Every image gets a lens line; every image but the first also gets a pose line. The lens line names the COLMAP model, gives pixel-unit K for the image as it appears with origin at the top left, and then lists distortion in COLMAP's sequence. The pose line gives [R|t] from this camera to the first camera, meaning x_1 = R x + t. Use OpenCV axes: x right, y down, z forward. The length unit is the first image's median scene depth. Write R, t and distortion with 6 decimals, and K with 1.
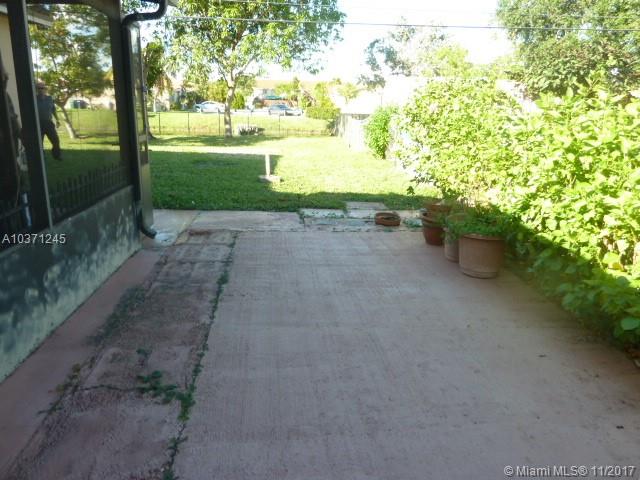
lens RADIAL K [[494.6, 0, 320.0], [0, 494.6, 240.0], [0, 0, 1]] dist [-0.027439, -0.002588]
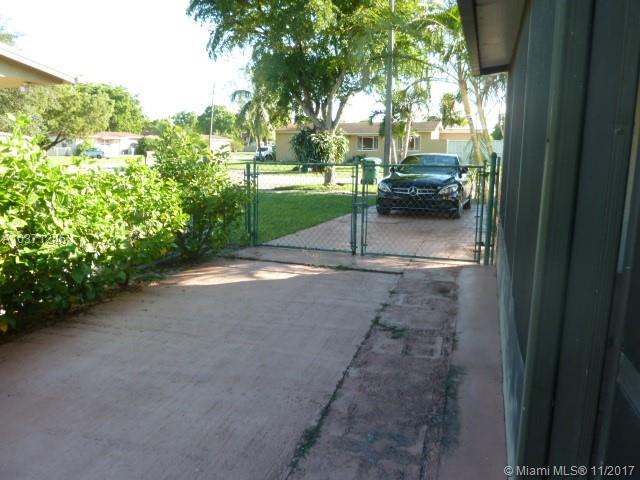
lens RADIAL K [[494.6, 0, 320.0], [0, 494.6, 240.0], [0, 0, 1]] dist [-0.027439, -0.002588]
pose [[-0.925806, -0.093652, 0.366214, -0.496049], [0.076906, 0.901890, 0.425064, -0.481174], [-0.370093, 0.421691, -0.827773, 1.696583]]
